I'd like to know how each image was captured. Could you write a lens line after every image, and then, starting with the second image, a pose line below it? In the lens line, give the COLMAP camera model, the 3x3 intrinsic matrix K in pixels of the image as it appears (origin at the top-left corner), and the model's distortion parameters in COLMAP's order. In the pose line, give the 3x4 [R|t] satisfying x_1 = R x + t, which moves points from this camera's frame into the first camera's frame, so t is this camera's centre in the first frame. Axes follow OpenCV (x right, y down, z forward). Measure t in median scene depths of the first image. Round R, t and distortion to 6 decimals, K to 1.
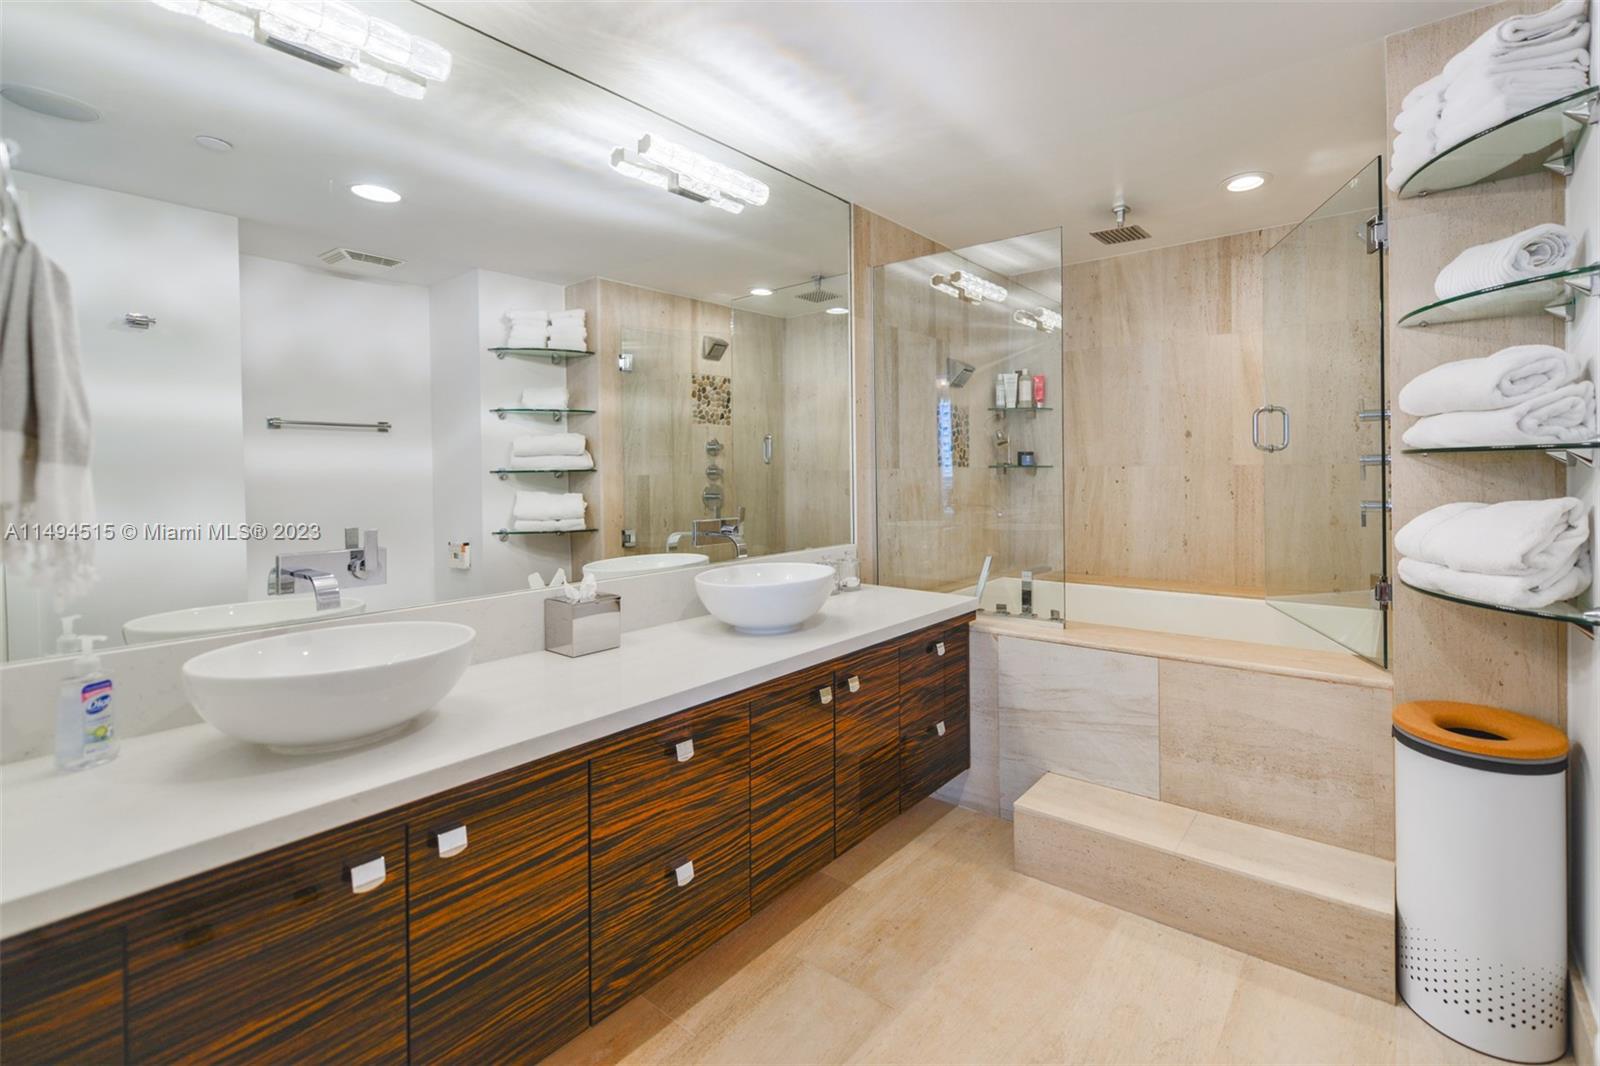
lens RADIAL K [[618.6, 0, 839.4], [0, 618.6, 480.1], [0, 0, 1]] dist [0.002417, -0.000301]
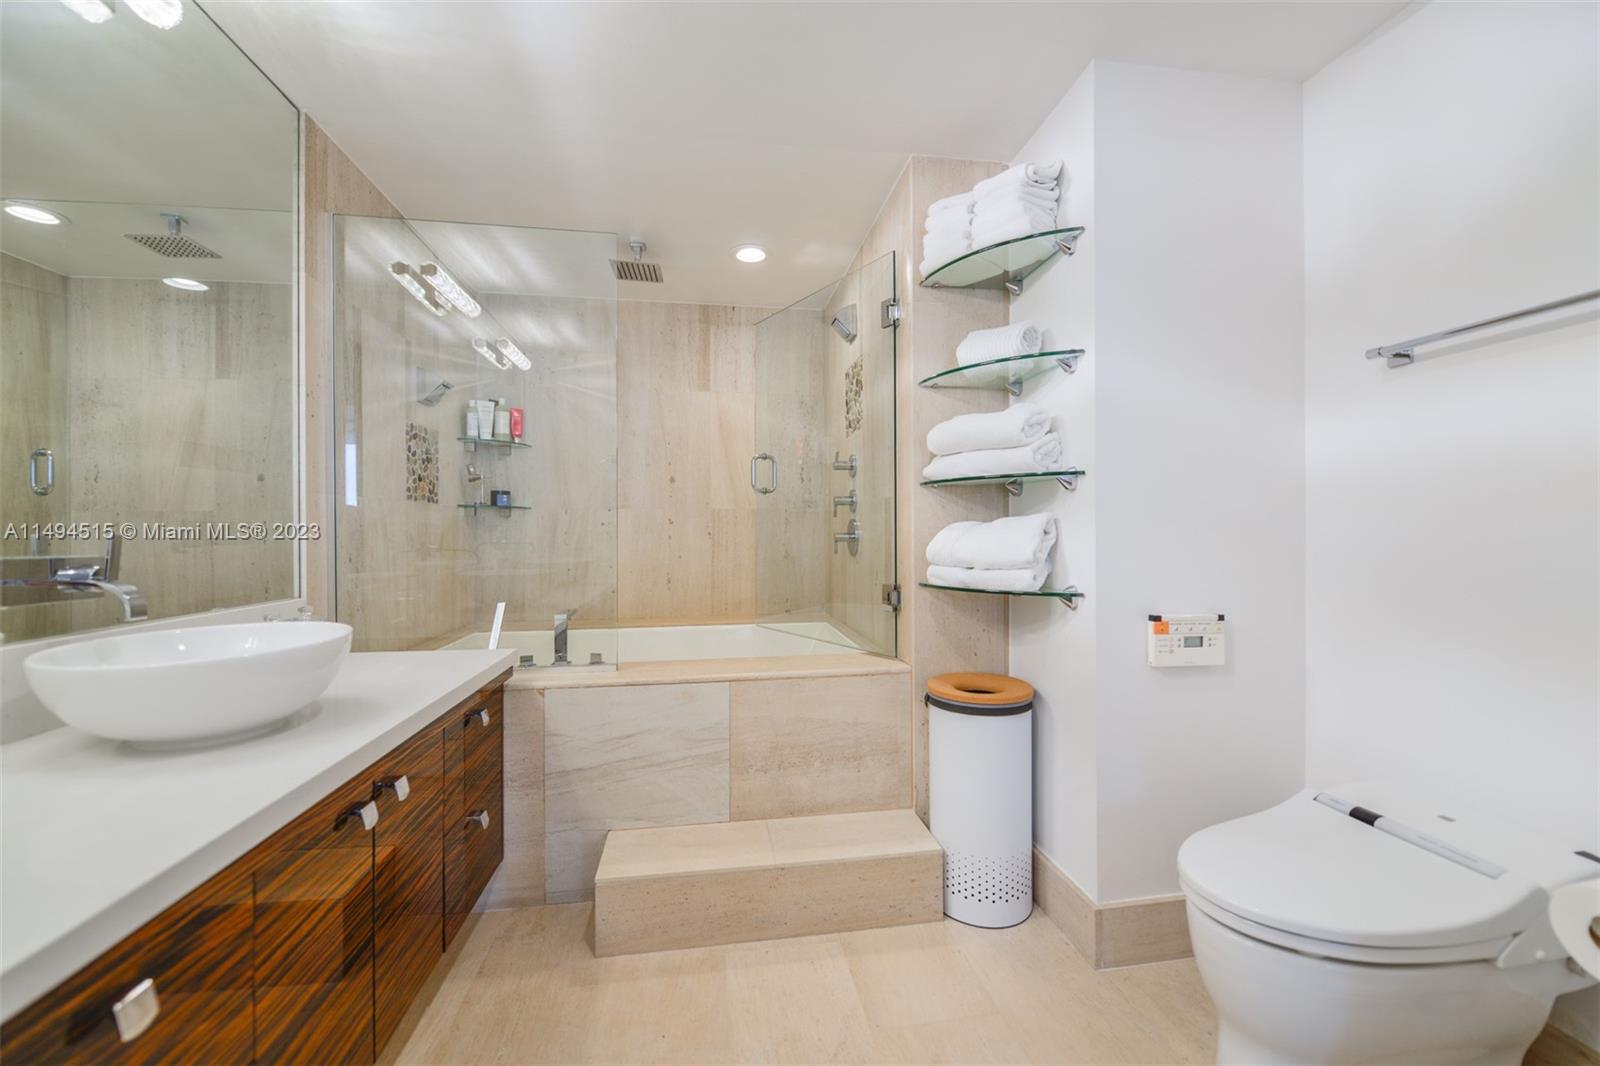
lens RADIAL K [[631.3, 0, 797.6], [0, 631.3, 528.7], [0, 0, 1]] dist [0.002407, -0.002595]
pose [[0.716813, 0.010677, 0.697183, -0.128857], [-0.010252, 0.999936, -0.004773, 0.039923], [-0.697190, -0.003726, 0.716877, 0.179551]]
